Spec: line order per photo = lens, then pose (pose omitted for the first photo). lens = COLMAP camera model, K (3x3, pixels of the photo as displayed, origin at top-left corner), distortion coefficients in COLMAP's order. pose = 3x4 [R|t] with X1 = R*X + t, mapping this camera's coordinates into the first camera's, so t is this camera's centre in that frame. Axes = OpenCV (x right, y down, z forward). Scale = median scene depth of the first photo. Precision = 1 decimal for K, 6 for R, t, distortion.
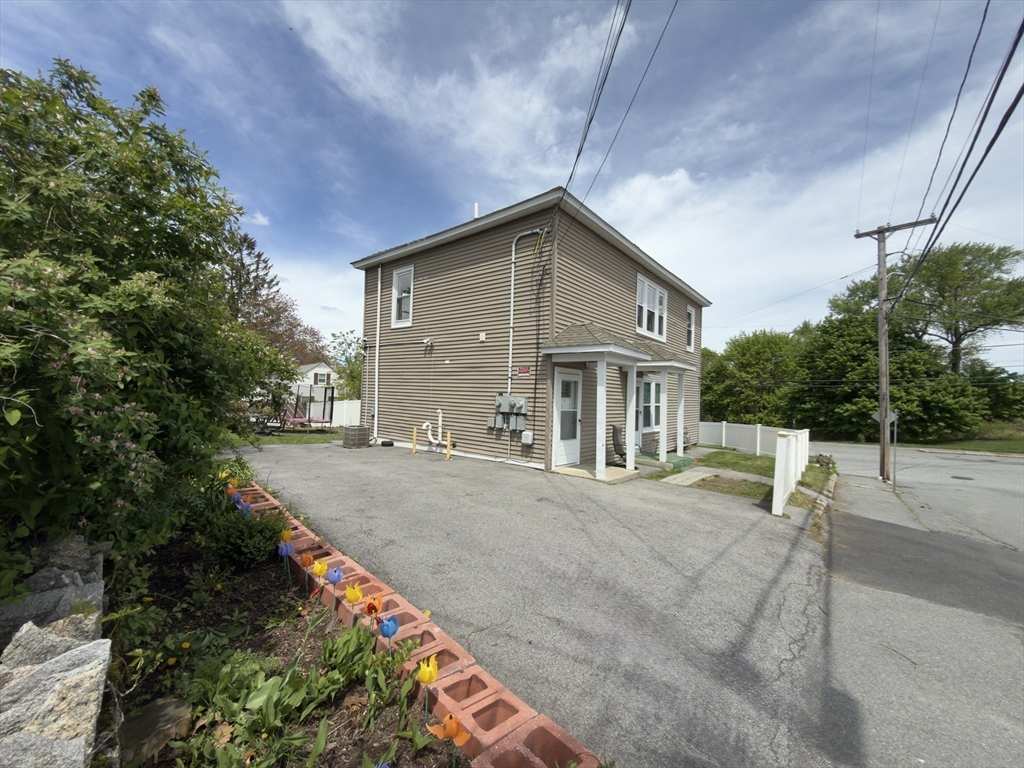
lens RADIAL K [[408.0, 0, 509.2], [0, 408.0, 384.6], [0, 0, 1]] dist [0.003771, -0.000206]
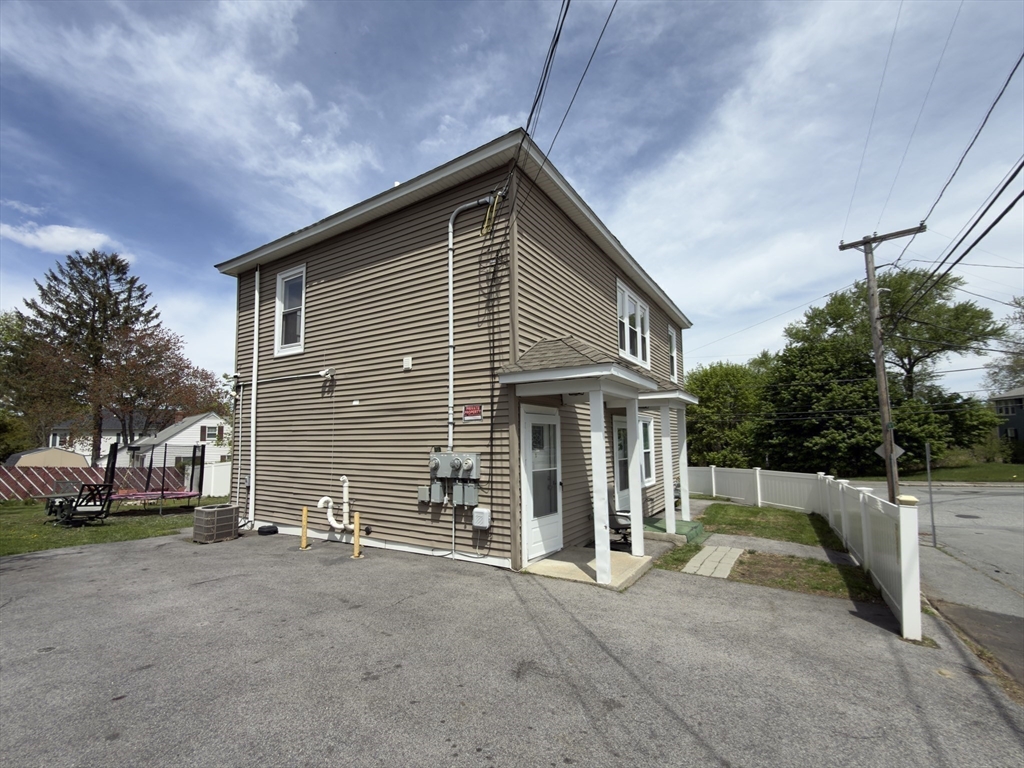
lens RADIAL K [[449.5, 0, 499.8], [0, 449.5, 397.7], [0, 0, 1]] dist [-0.002533, -0.000481]
pose [[0.993672, -0.031706, 0.107751, 0.002178], [0.039135, 0.996948, -0.067549, -0.004603], [-0.105280, 0.071338, 0.991880, 0.209120]]
